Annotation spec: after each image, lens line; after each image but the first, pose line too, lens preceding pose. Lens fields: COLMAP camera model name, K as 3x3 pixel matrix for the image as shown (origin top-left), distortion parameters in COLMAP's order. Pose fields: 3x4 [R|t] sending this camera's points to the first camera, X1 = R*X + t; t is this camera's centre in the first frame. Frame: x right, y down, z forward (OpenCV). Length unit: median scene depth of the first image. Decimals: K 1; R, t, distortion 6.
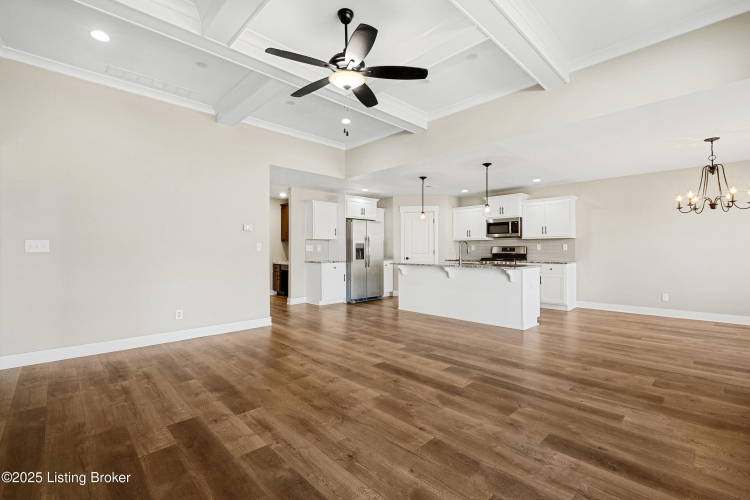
lens RADIAL K [[335.4, 0, 375.0], [0, 335.4, 250.0], [0, 0, 1]] dist [-0.000075, -0.005313]
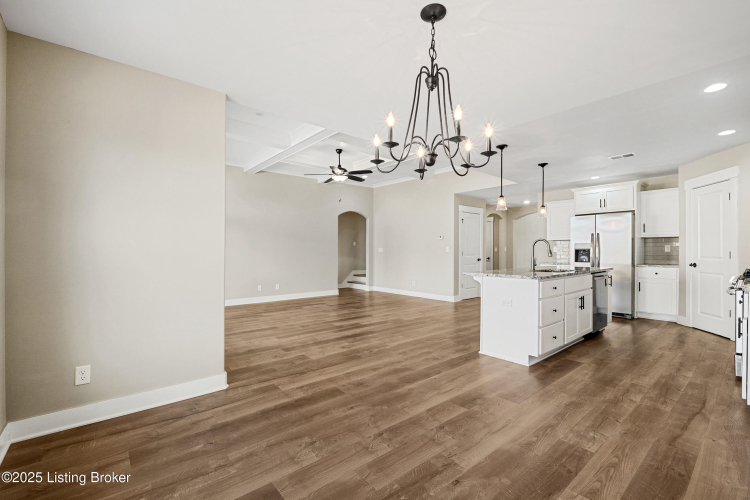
lens RADIAL K [[329.6, 0, 373.8], [0, 329.6, 253.2], [0, 0, 1]] dist [-0.001875, -0.000622]
pose [[-0.073191, 0.006643, -0.997296, 1.475636], [0.003355, 0.999974, 0.006414, -0.003935], [0.997312, -0.002876, -0.073211, 0.960036]]
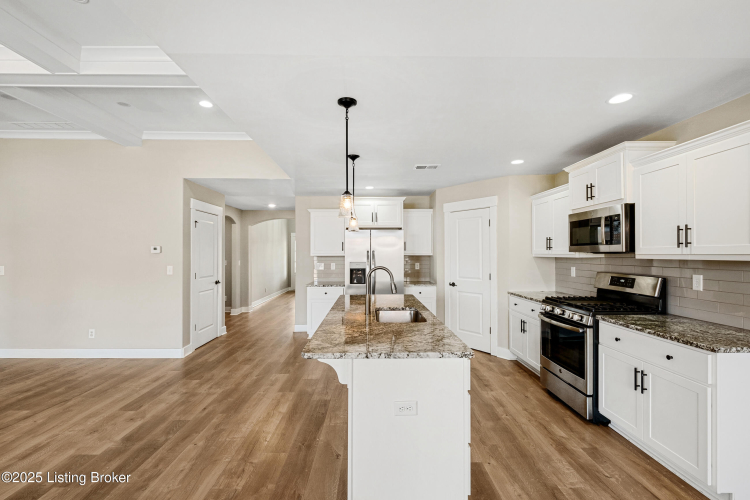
lens RADIAL K [[329.6, 0, 373.8], [0, 329.6, 253.2], [0, 0, 1]] dist [-0.001875, -0.000622]
pose [[0.727265, 0.000515, -0.686357, 0.843840], [-0.000420, 1.000000, 0.000305, -0.069669], [0.686357, 0.000066, 0.727265, 0.904560]]
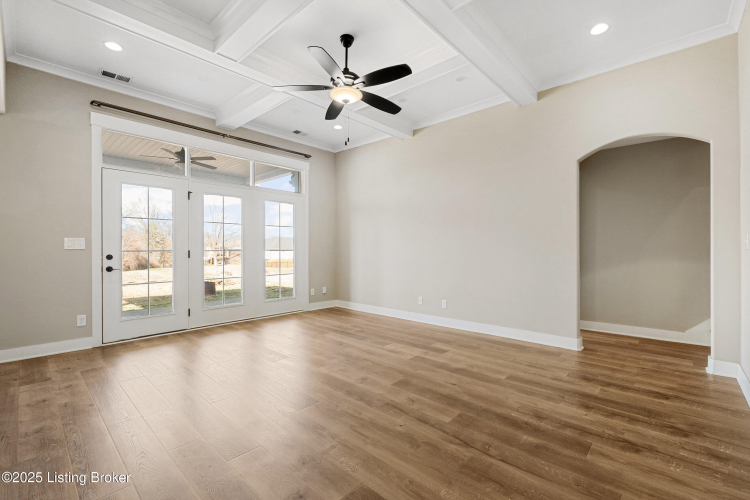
lens RADIAL K [[326.6, 0, 375.0], [0, 326.6, 250.0], [0, 0, 1]] dist [0.000396, 0.000008]
pose [[-0.998302, 0.003469, -0.058149, -0.079140], [0.003103, 0.999975, 0.006382, 0.001846], [0.058170, 0.006191, -0.998288, 1.435020]]
